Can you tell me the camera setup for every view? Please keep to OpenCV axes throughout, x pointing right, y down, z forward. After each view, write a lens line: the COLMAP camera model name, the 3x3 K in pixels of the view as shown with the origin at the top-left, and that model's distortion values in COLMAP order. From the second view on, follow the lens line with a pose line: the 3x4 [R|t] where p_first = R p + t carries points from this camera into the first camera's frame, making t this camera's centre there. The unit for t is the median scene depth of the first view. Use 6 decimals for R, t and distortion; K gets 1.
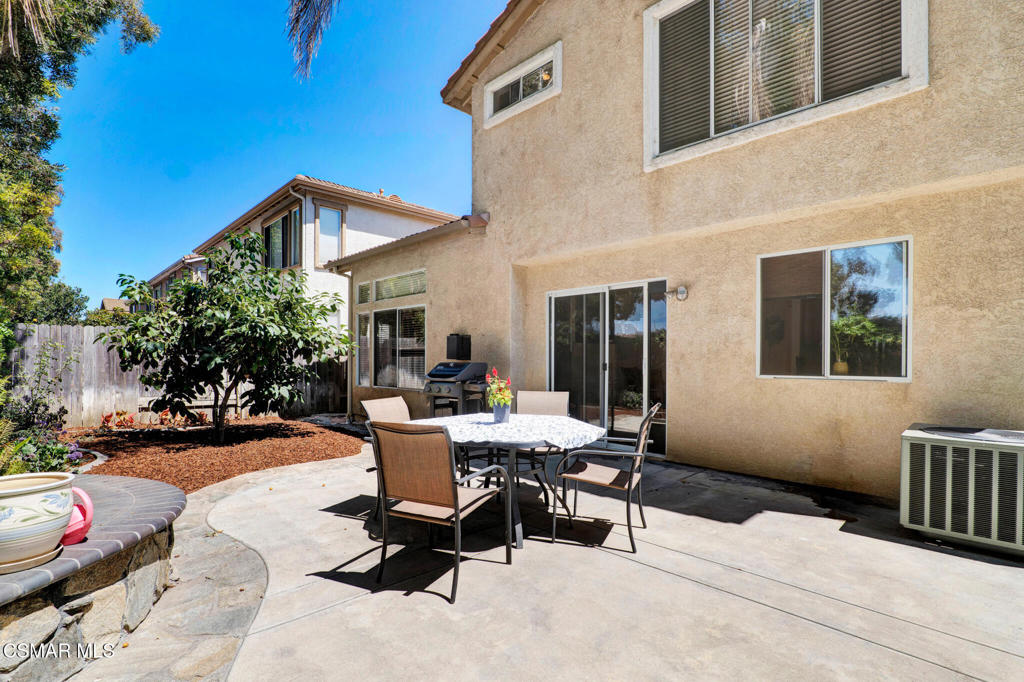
lens RADIAL K [[489.1, 0, 511.6], [0, 489.1, 360.7], [0, 0, 1]] dist [-0.015864, 0.000769]
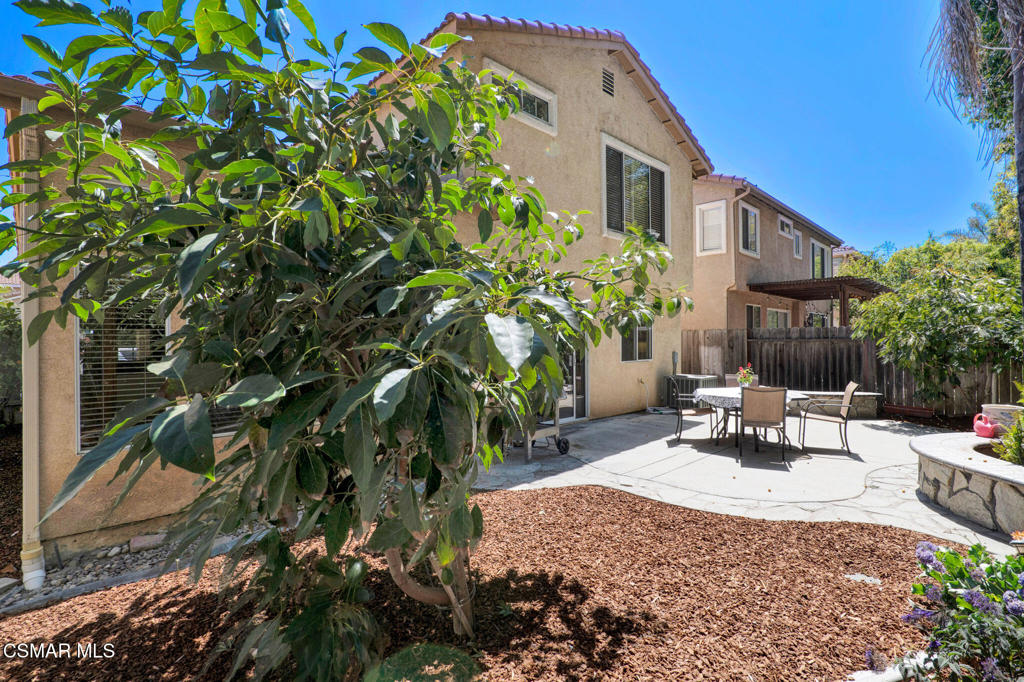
lens RADIAL K [[477.4, 0, 508.3], [0, 477.4, 340.6], [0, 0, 1]] dist [-0.014734, 0.000994]
pose [[0.008798, -0.001272, 0.999960, -1.089449], [0.010489, 0.999944, 0.001180, -0.047453], [-0.999906, 0.010479, 0.008811, 1.116998]]
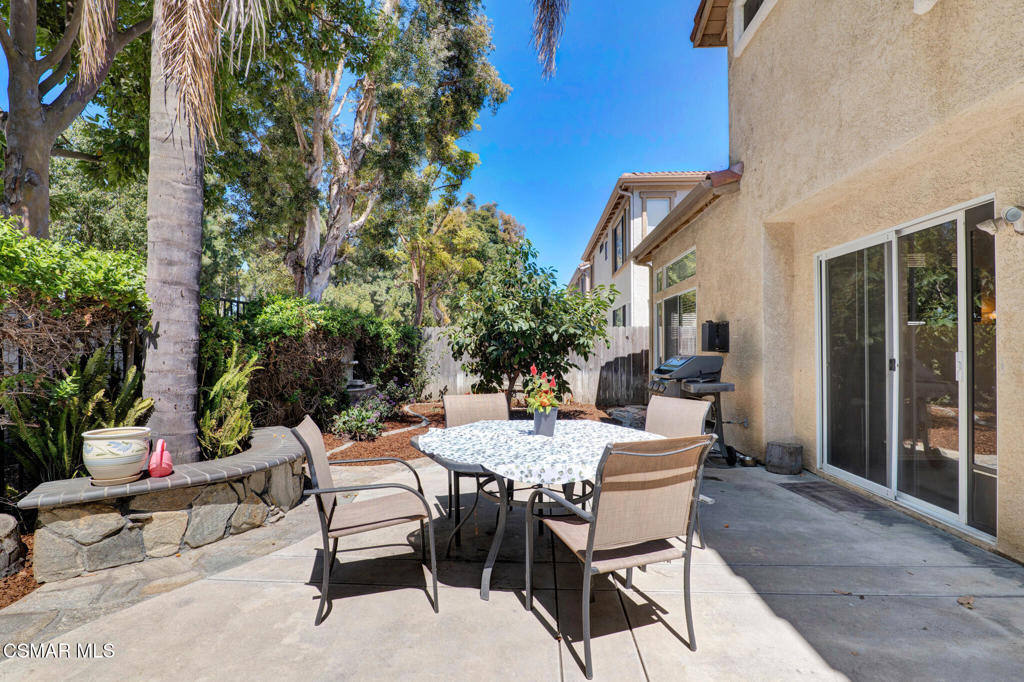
lens RADIAL K [[481.0, 0, 509.0], [0, 481.0, 344.9], [0, 0, 1]] dist [-0.013584, 0.000711]
pose [[0.675191, -0.010601, -0.737567, 0.304538], [0.001025, 0.999909, -0.013433, -0.004474], [0.737642, 0.008314, 0.675141, 0.256596]]
